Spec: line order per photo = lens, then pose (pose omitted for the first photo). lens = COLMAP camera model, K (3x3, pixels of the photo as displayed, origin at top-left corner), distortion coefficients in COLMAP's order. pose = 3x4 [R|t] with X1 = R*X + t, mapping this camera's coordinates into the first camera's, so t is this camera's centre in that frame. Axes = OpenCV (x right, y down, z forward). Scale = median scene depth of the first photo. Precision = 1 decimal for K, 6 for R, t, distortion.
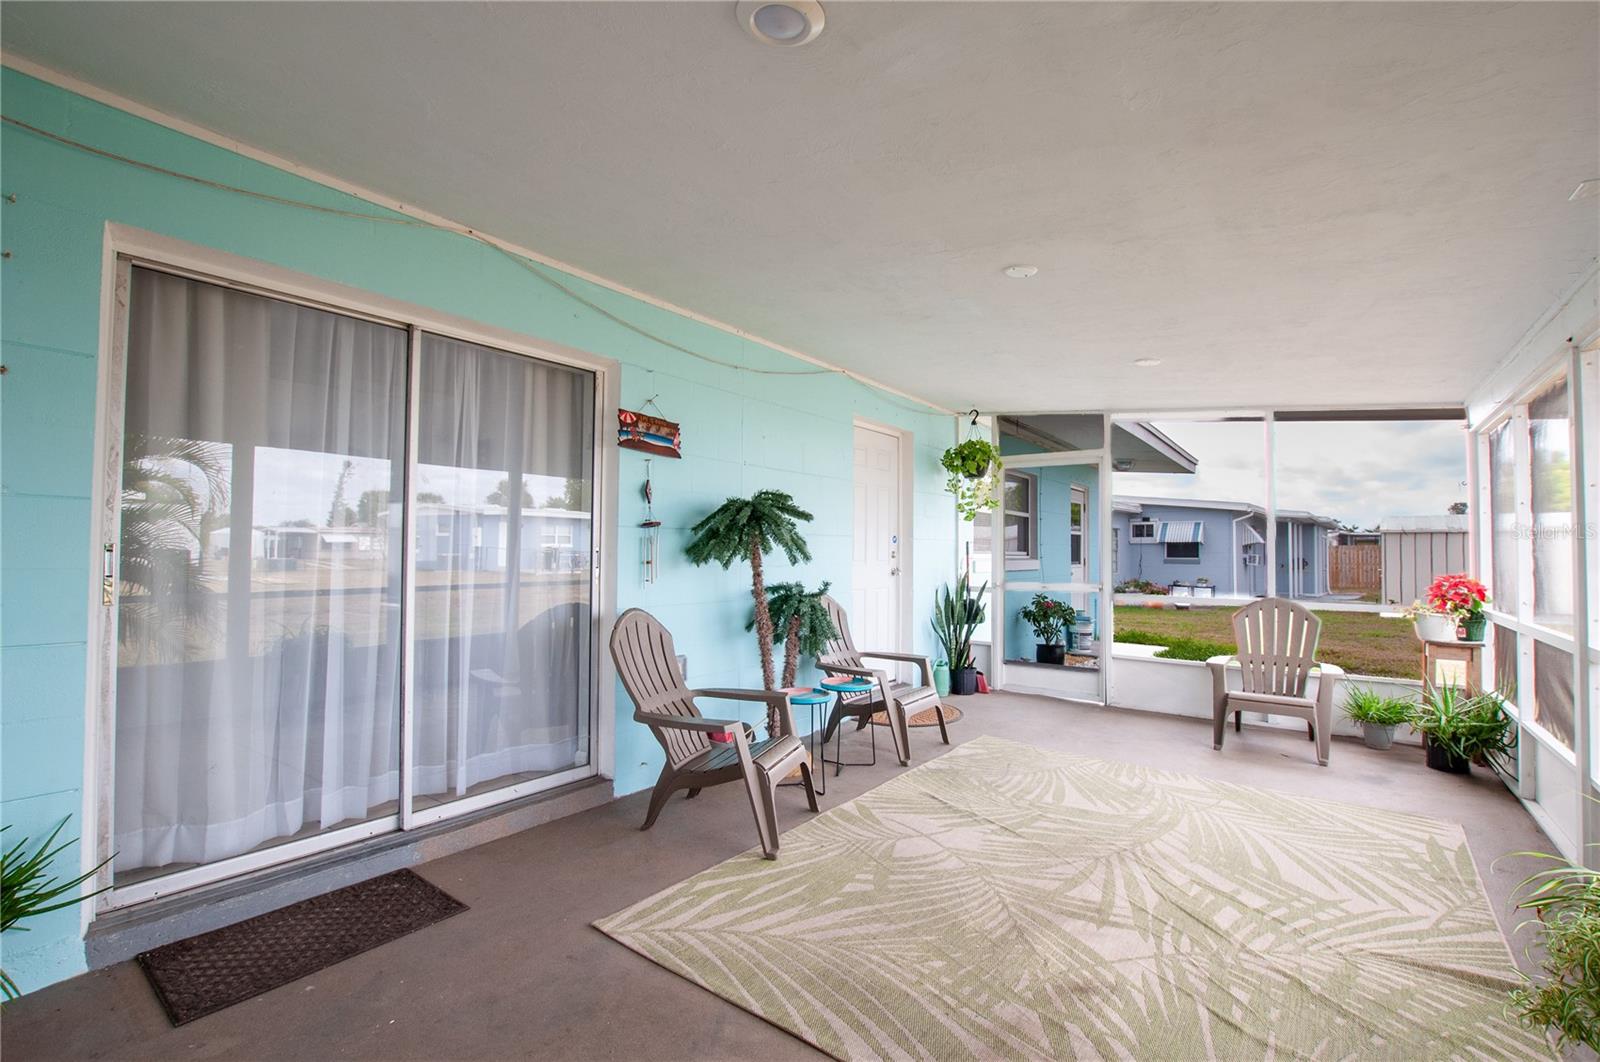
lens RADIAL K [[705.9, 0, 797.0], [0, 705.9, 533.6], [0, 0, 1]] dist [-0.035707, 0.000133]
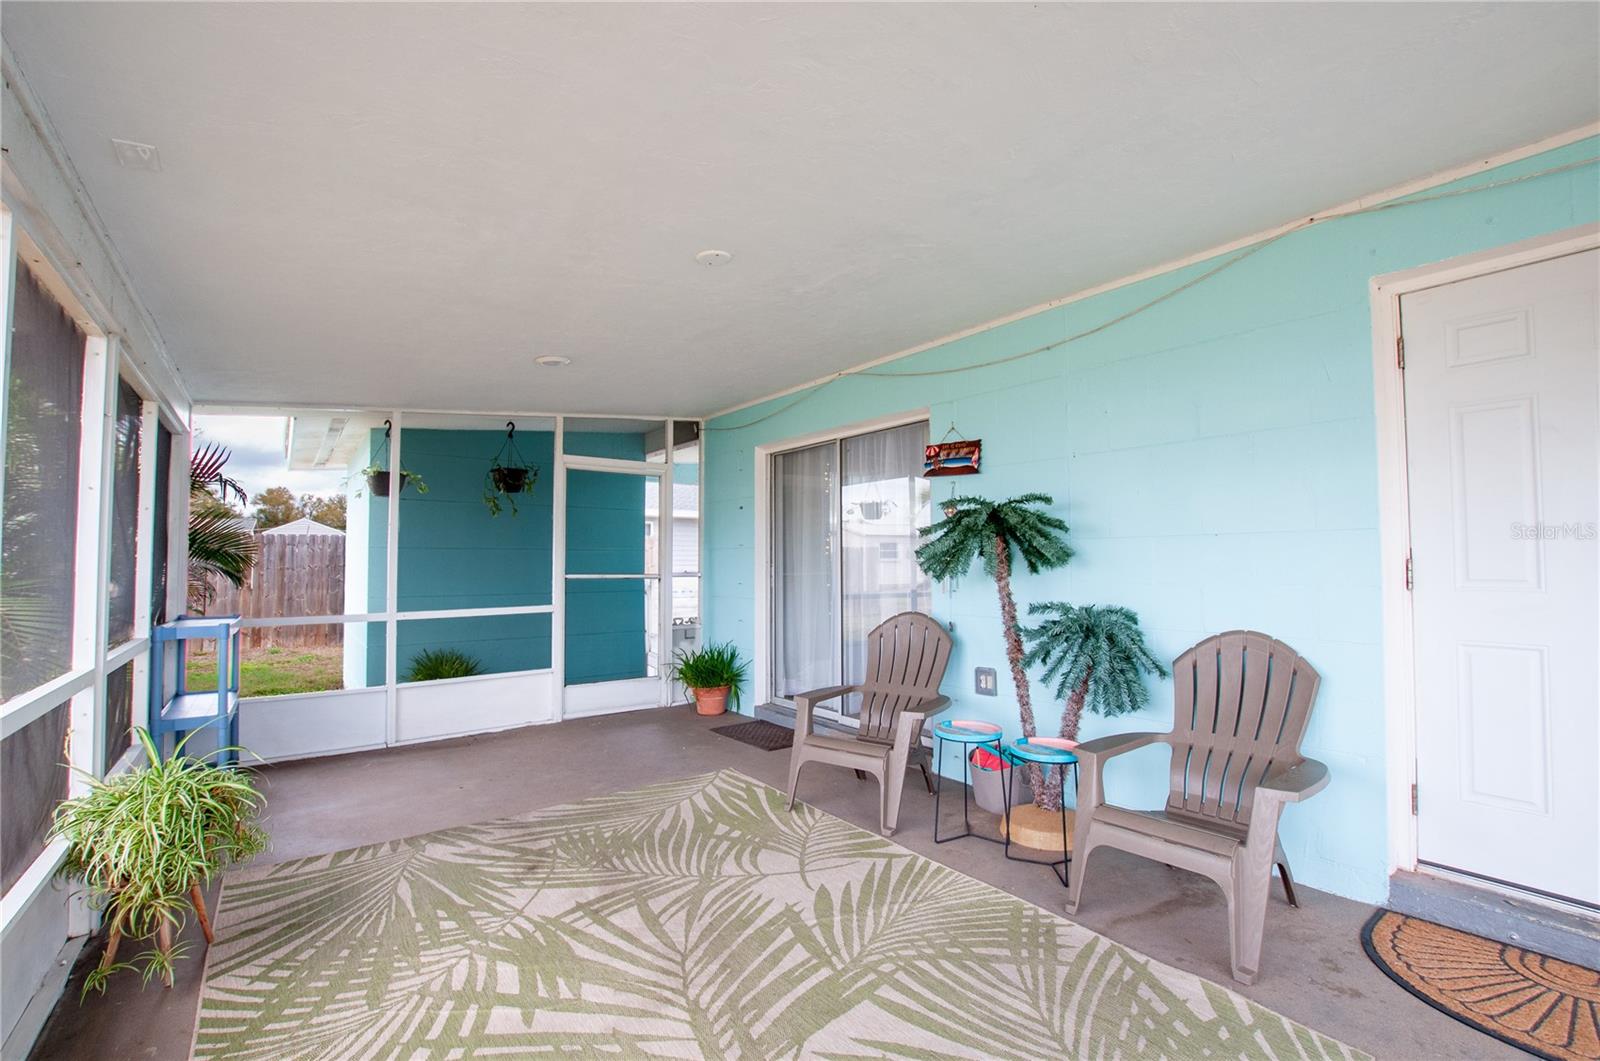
lens RADIAL K [[705.9, 0, 797.0], [0, 705.9, 533.1], [0, 0, 1]] dist [-0.035707, 0.000133]
pose [[-0.277192, -0.047544, -0.959638, 1.272197], [0.027751, 0.997962, -0.057459, 0.045053], [0.960414, -0.042558, -0.275307, 1.478024]]
